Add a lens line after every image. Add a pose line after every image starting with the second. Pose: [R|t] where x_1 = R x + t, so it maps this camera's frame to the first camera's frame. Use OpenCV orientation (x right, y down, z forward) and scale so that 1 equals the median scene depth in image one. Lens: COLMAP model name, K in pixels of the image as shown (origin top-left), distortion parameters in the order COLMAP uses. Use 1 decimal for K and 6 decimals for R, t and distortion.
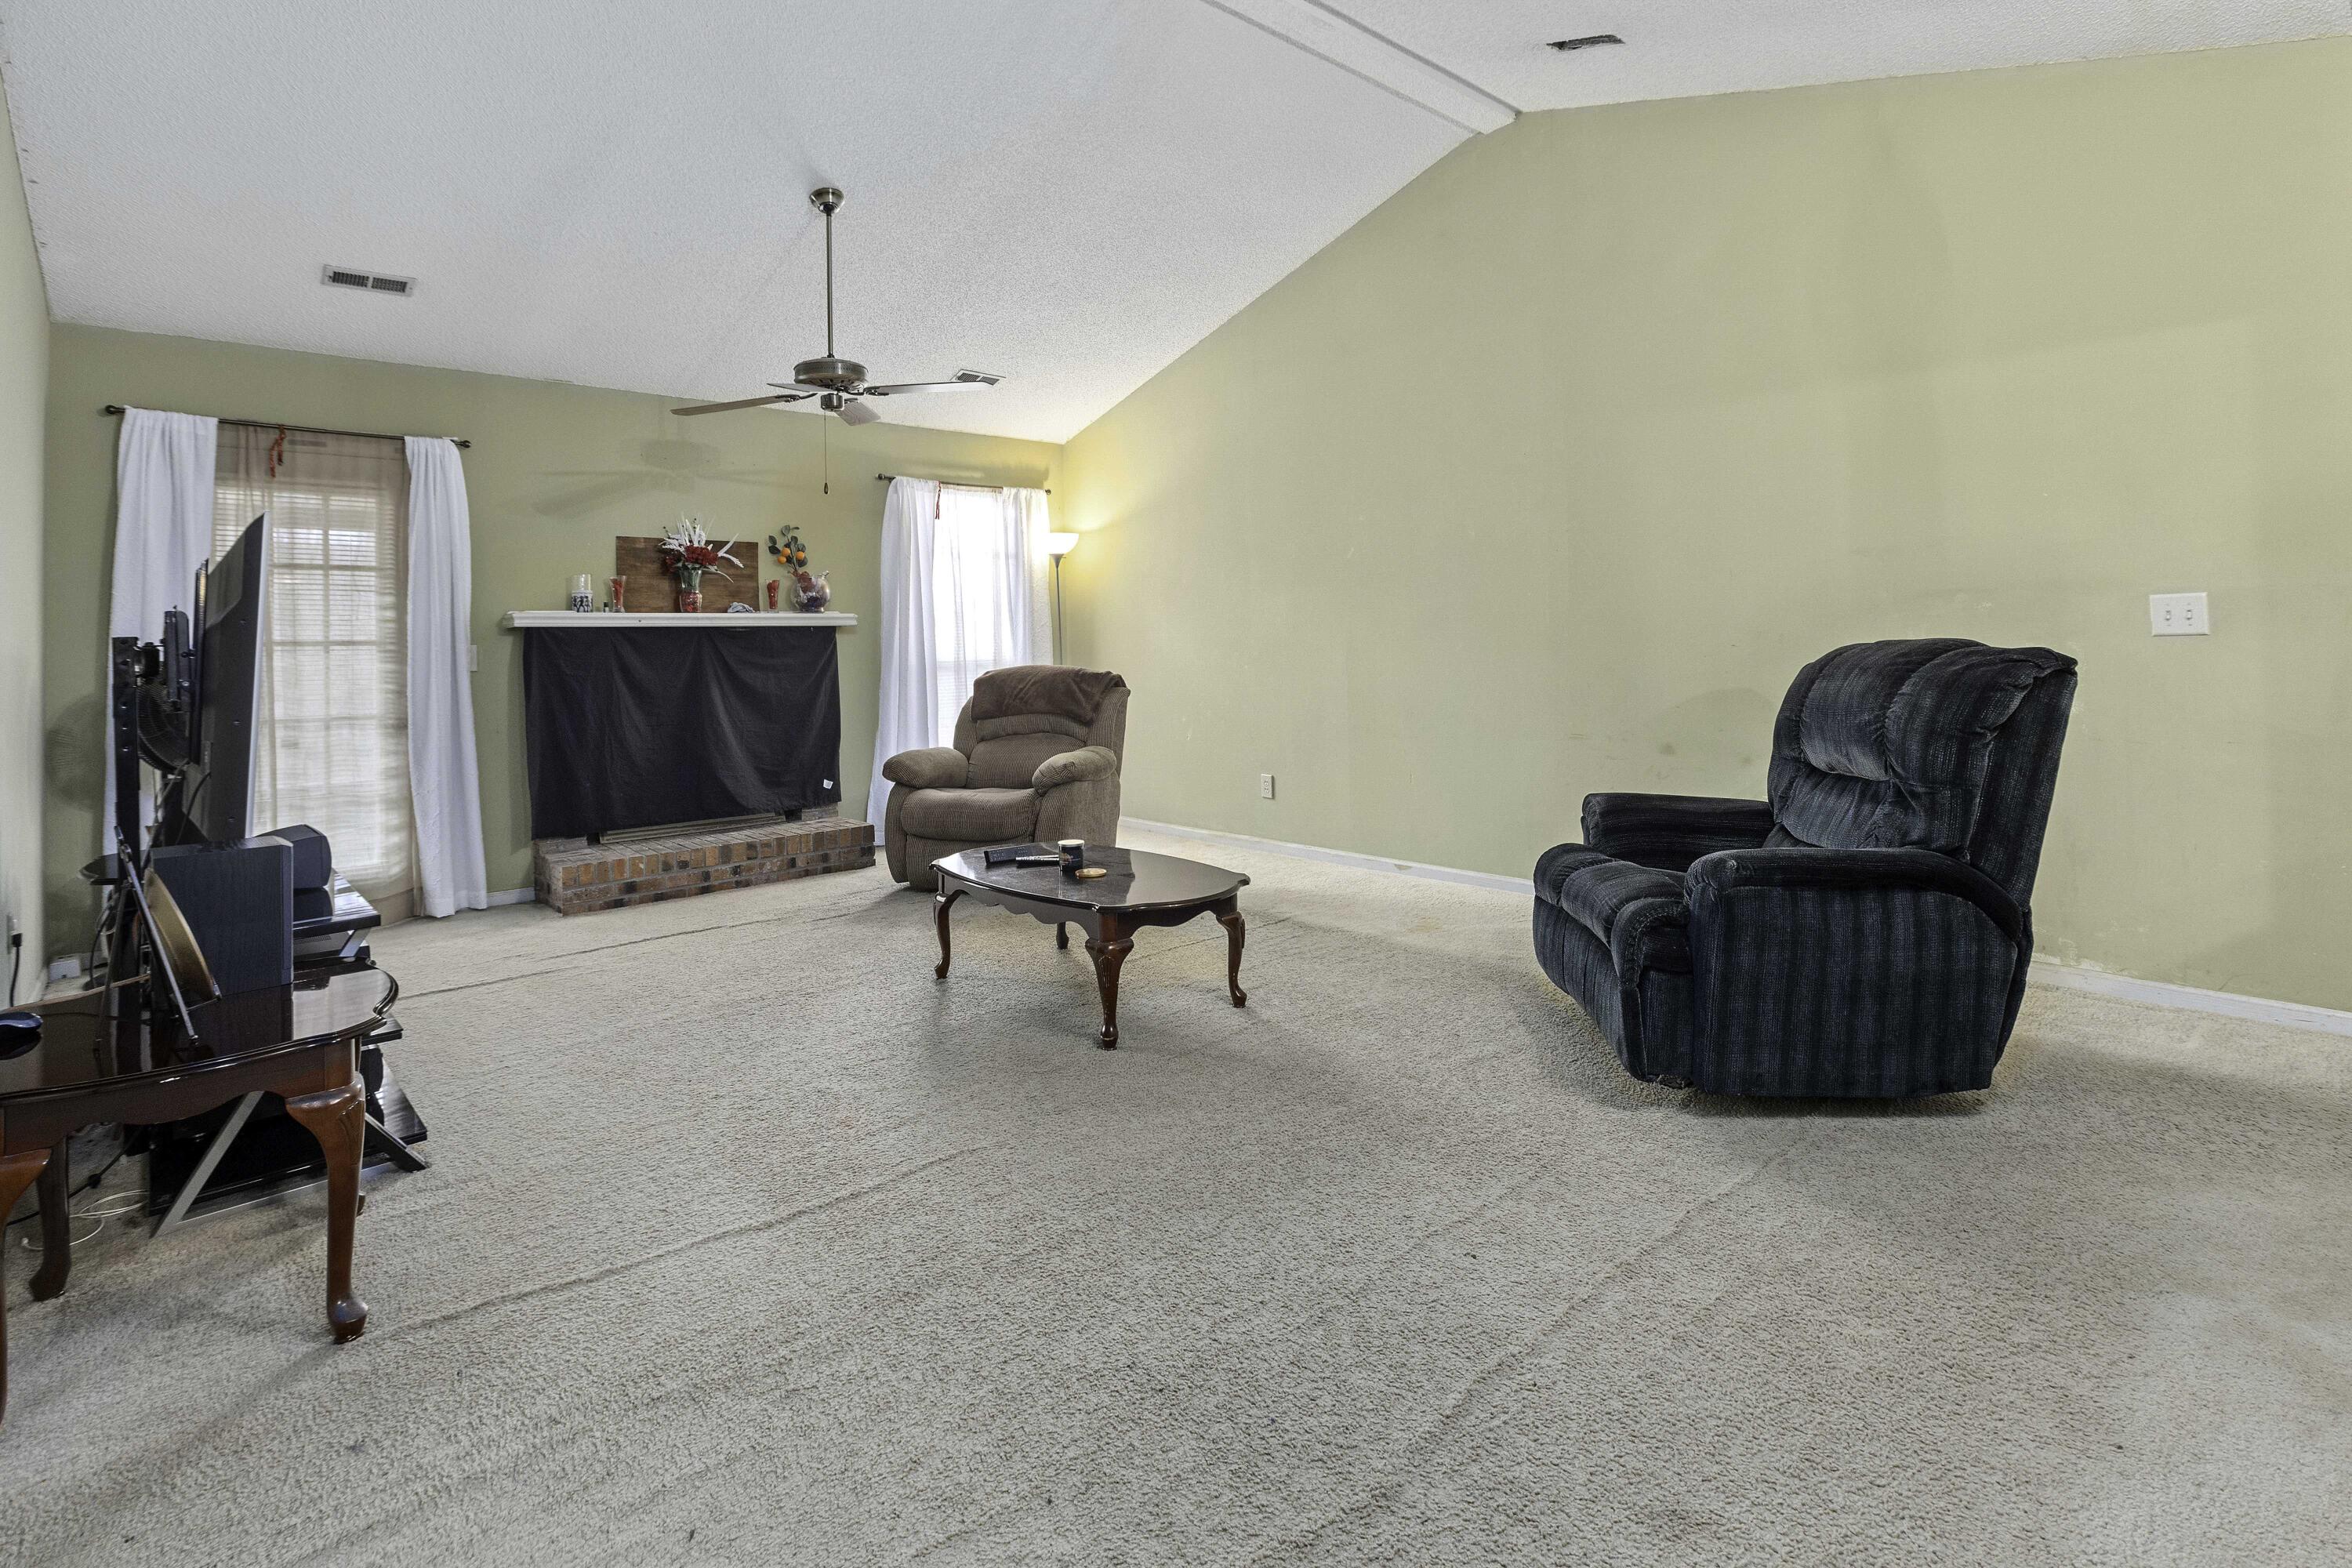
lens RADIAL K [[1085.0, 0, 1198.3], [0, 1085.0, 629.5], [0, 0, 1]] dist [-0.002713, 0.002259]
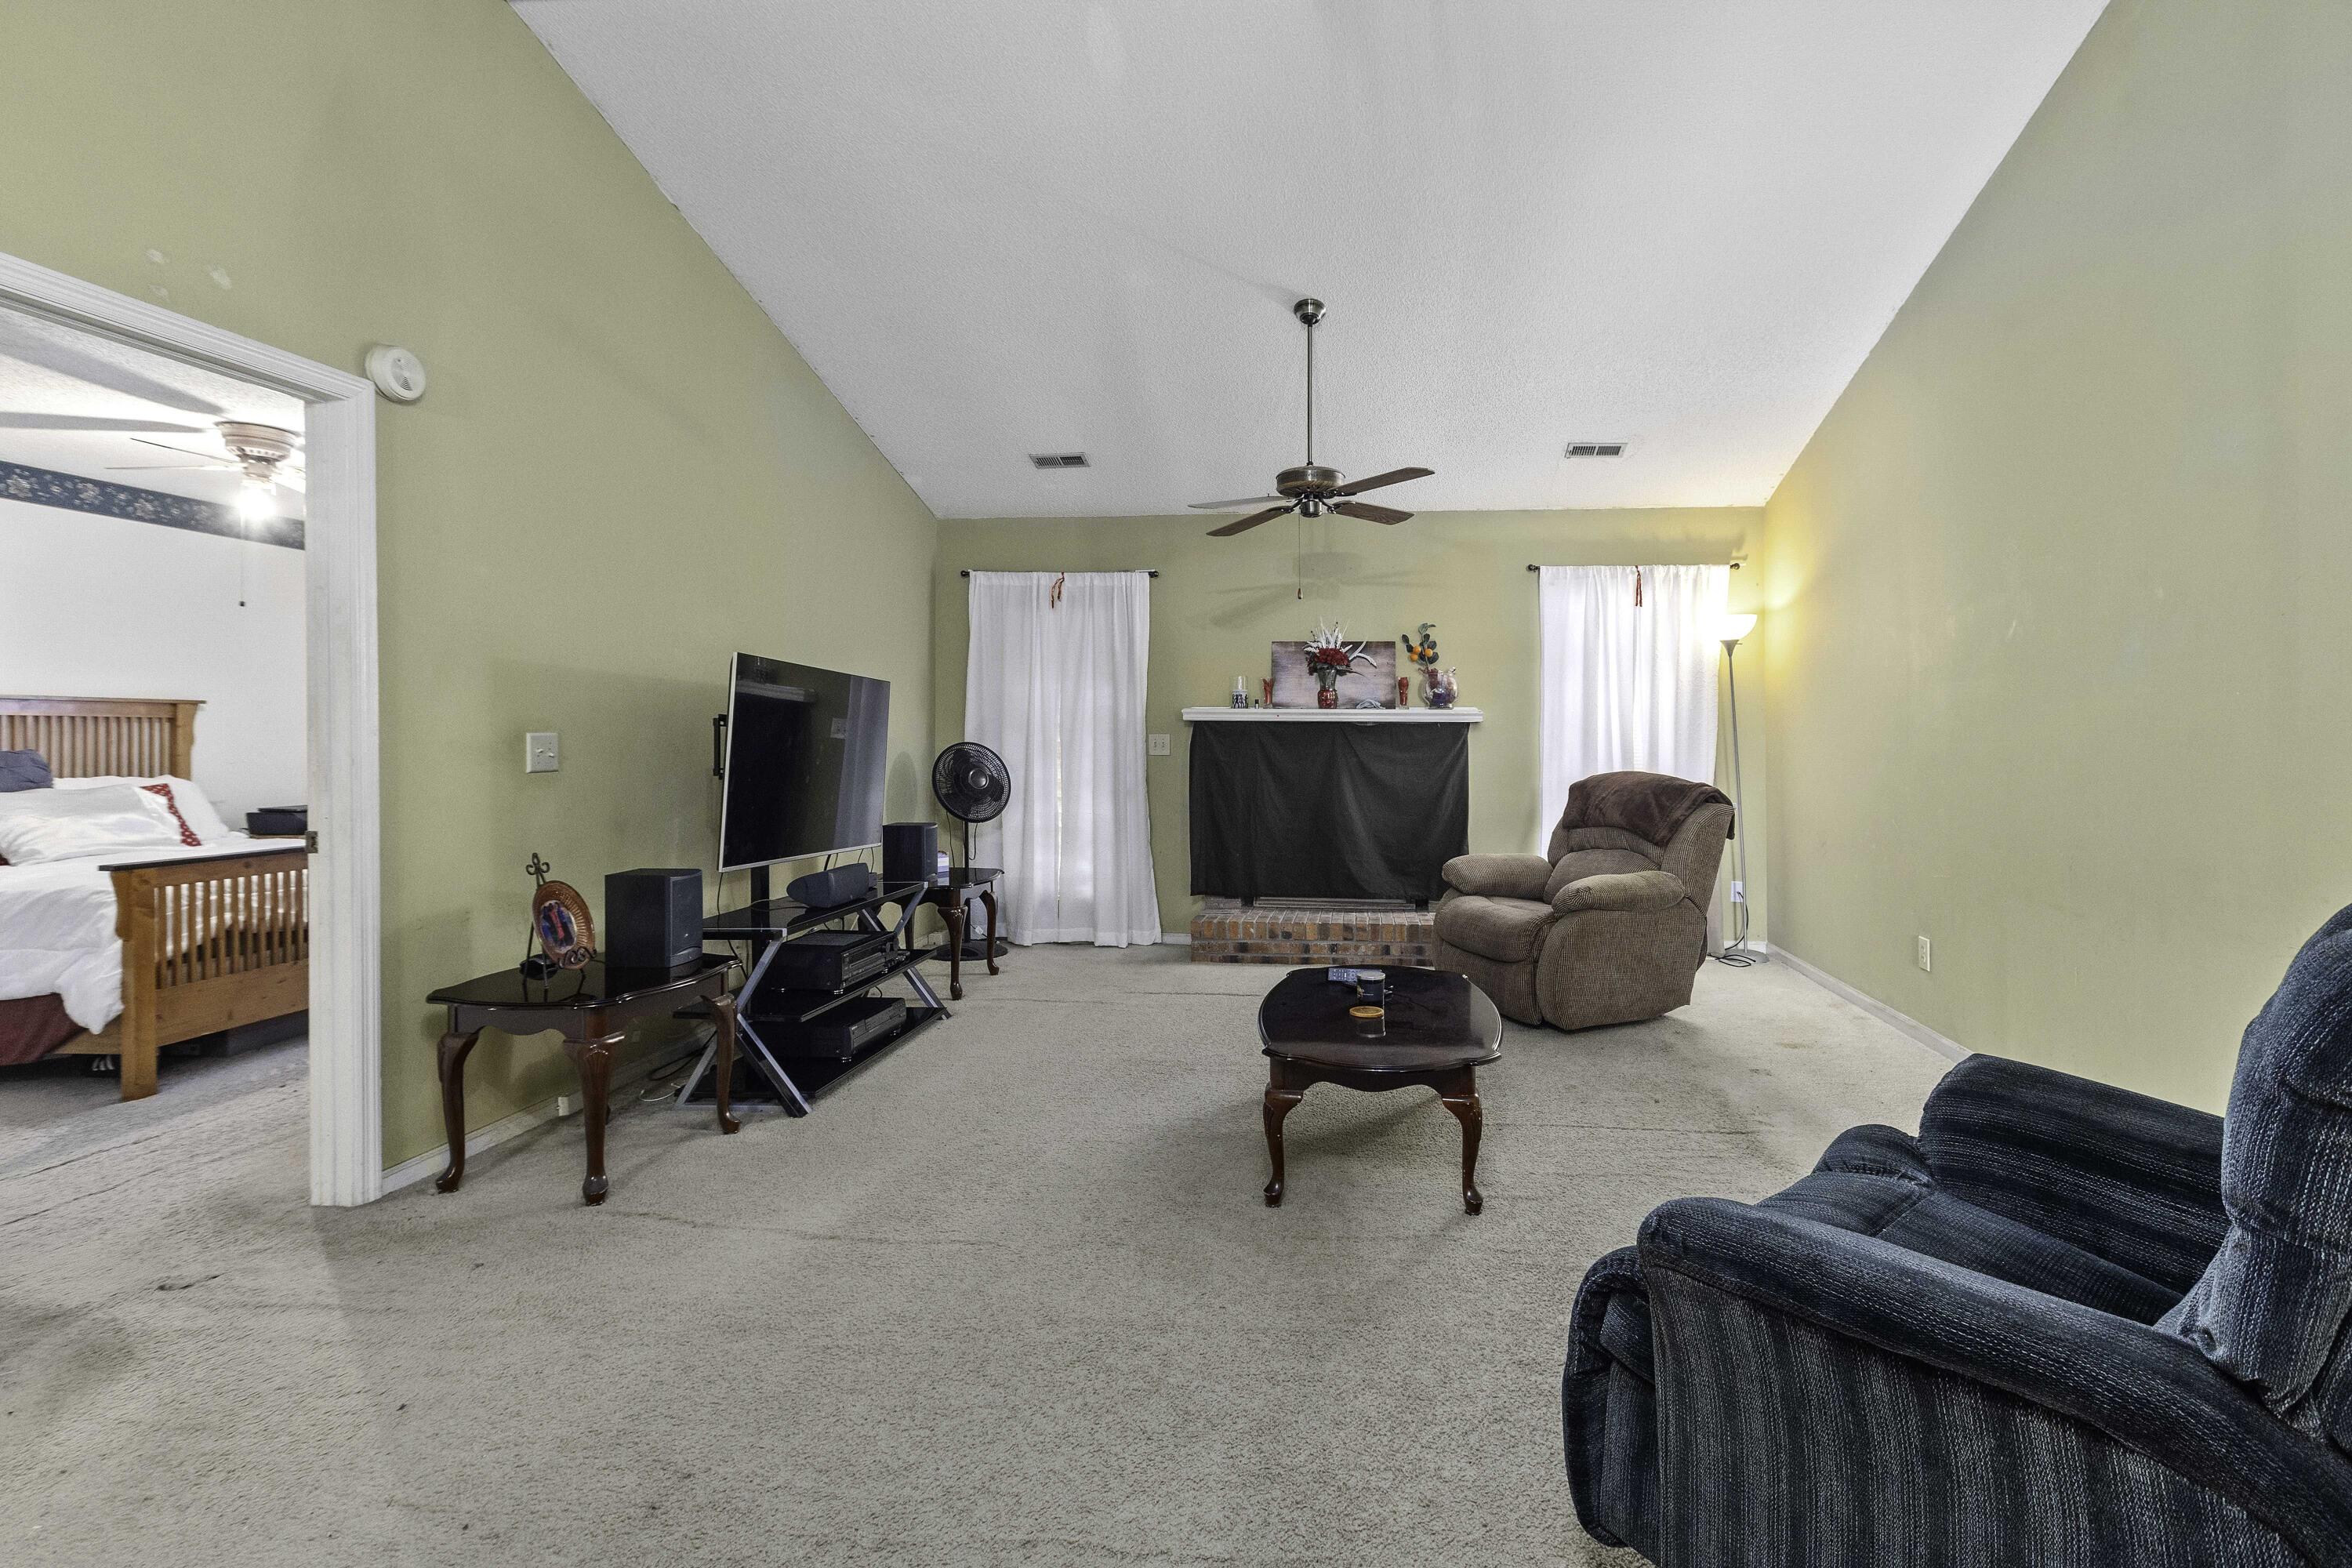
lens RADIAL K [[1085.0, 0, 1239.8], [0, 1085.0, 736.5], [0, 0, 1]] dist [-0.002713, 0.002259]
pose [[0.697350, 0.025414, -0.716280, 0.269562], [-0.011465, 0.999639, 0.024306, -0.013442], [0.716639, -0.008737, 0.697390, 0.175684]]
